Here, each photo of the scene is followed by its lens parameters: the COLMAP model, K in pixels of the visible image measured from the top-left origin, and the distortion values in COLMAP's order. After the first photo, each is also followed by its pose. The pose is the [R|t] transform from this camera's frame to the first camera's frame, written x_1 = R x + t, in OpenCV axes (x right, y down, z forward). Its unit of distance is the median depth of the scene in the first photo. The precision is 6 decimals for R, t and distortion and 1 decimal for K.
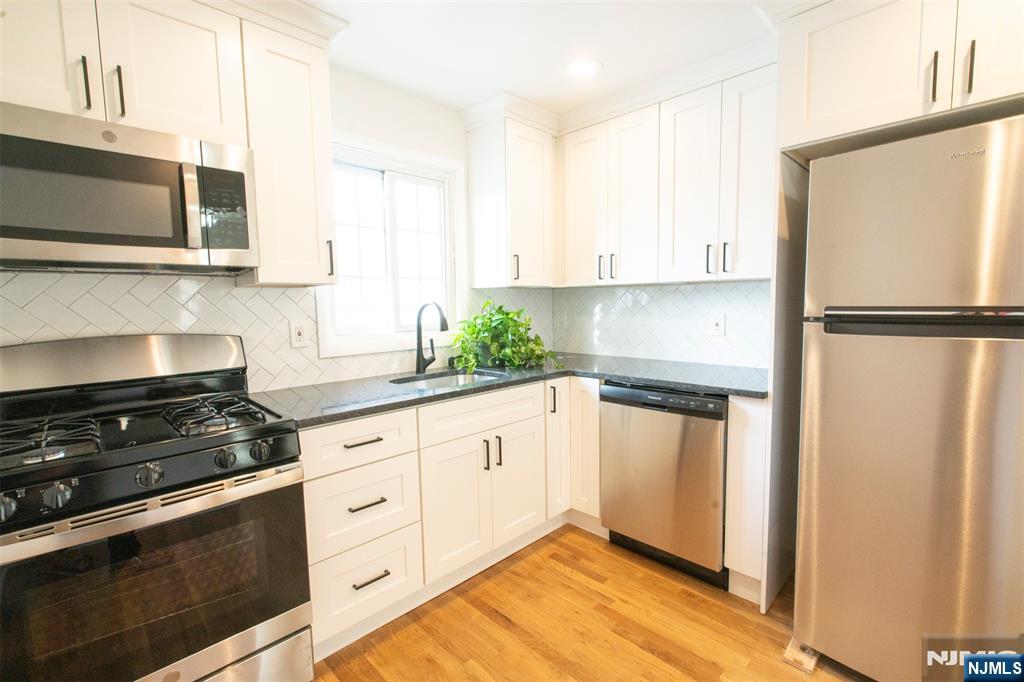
lens RADIAL K [[461.3, 0, 511.1], [0, 461.3, 341.9], [0, 0, 1]] dist [-0.010518, 0.001701]
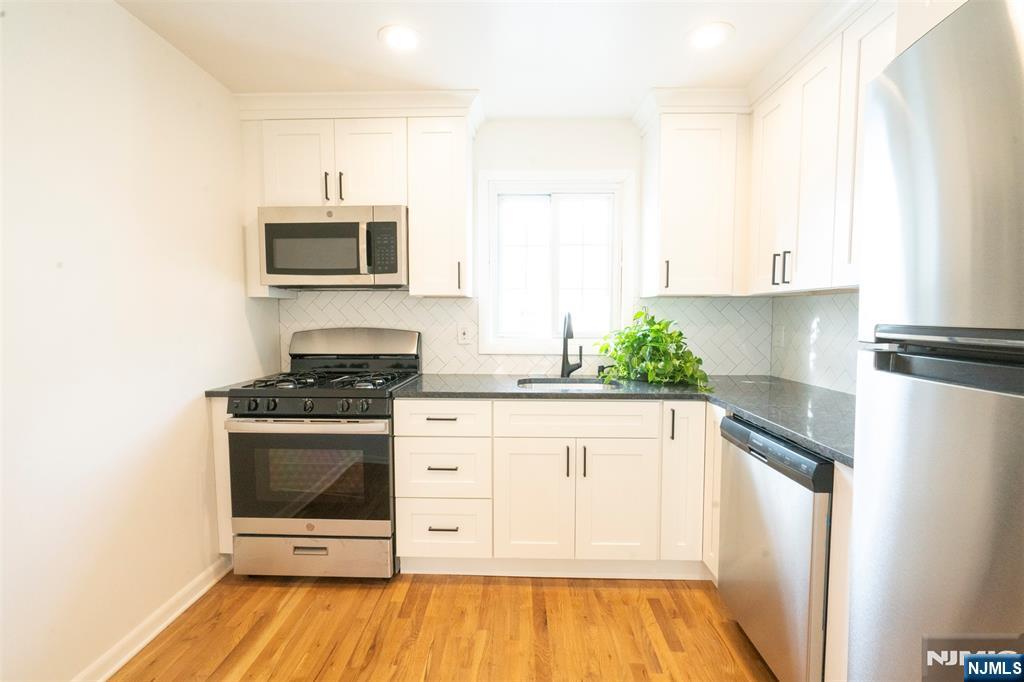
lens RADIAL K [[461.3, 0, 504.7], [0, 461.3, 341.7], [0, 0, 1]] dist [-0.010518, 0.001701]
pose [[0.681002, 0.059099, -0.729893, 0.517732], [-0.076619, 0.997018, 0.009241, -0.014512], [0.728262, 0.049630, 0.683499, 0.171395]]
